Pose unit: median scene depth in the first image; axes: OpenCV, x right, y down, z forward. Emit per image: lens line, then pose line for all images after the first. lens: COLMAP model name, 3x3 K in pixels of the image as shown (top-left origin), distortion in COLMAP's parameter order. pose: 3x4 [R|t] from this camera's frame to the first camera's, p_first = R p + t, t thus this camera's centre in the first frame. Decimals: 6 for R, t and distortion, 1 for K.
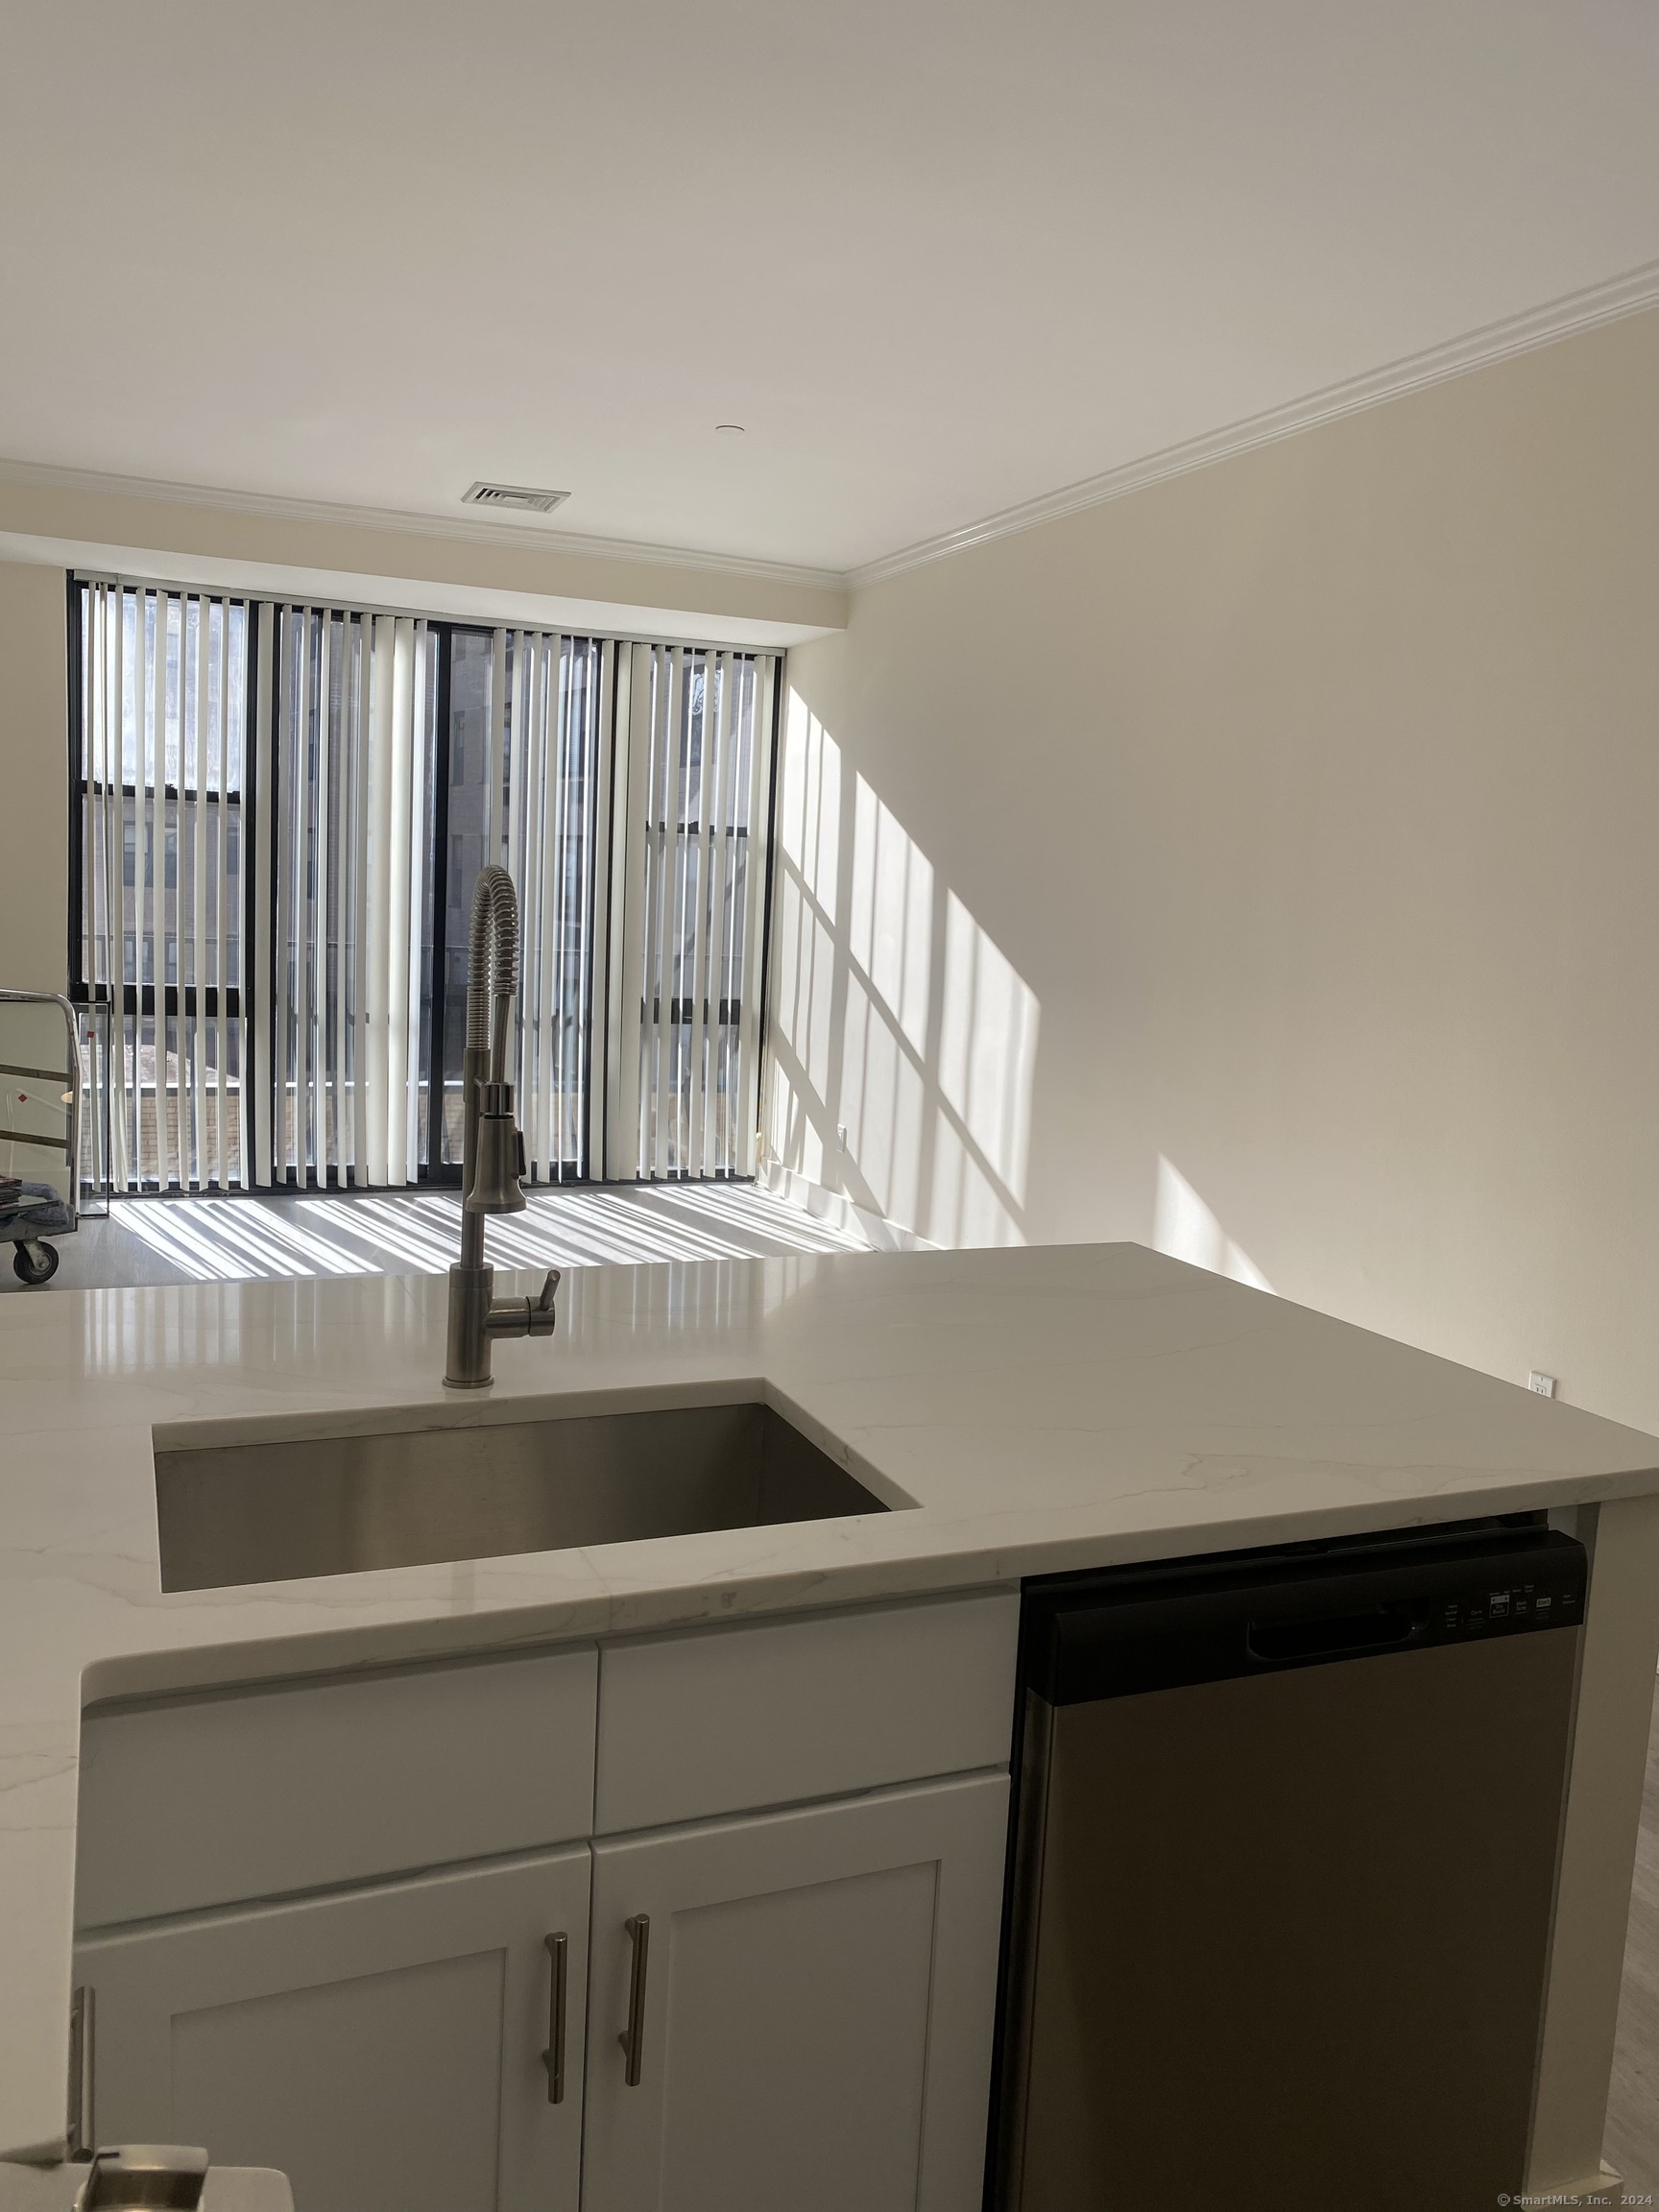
lens RADIAL K [[1681.1, 0, 829.5], [0, 1681.1, 1106.0], [0, 0, 1]] dist [0.032748, -0.009463]
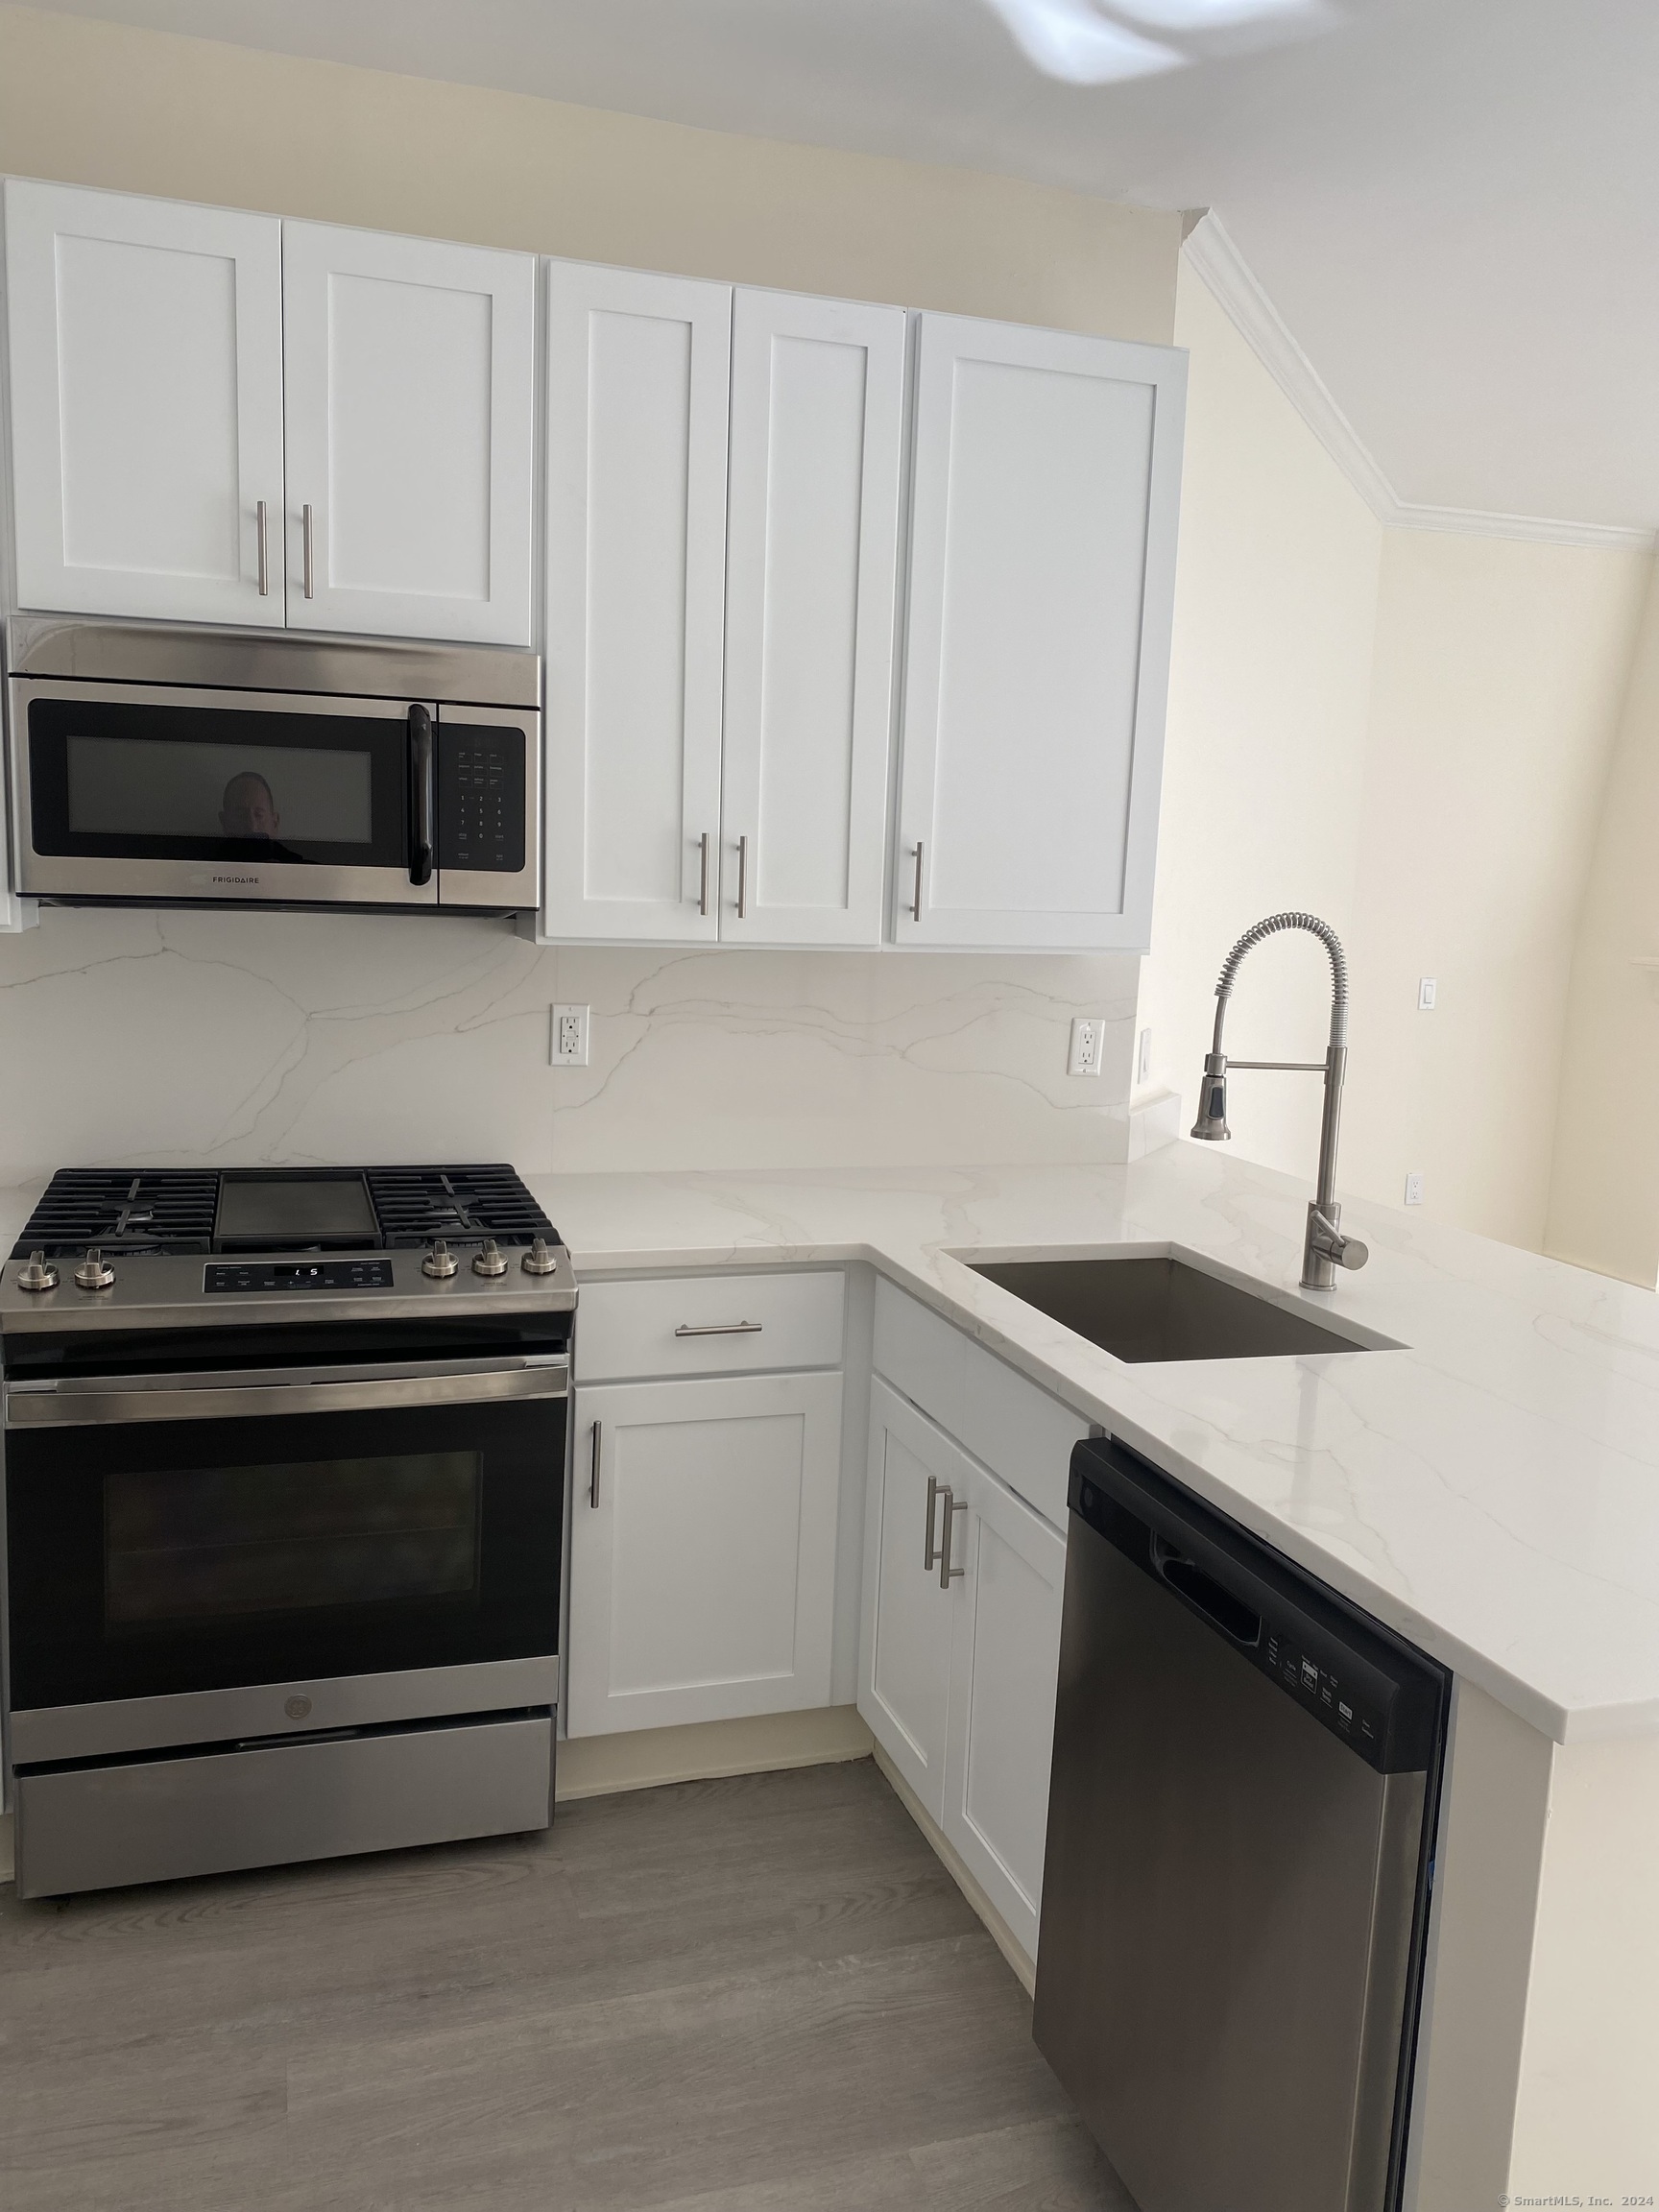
lens RADIAL K [[1642.6, 0, 829.5], [0, 1642.6, 1106.0], [0, 0, 1]] dist [0.156028, -0.436954]
pose [[-0.072724, 0.095057, -0.992812, 1.288915], [-0.167859, 0.980081, 0.106134, -0.066204], [0.983125, 0.174370, -0.055319, 0.731465]]
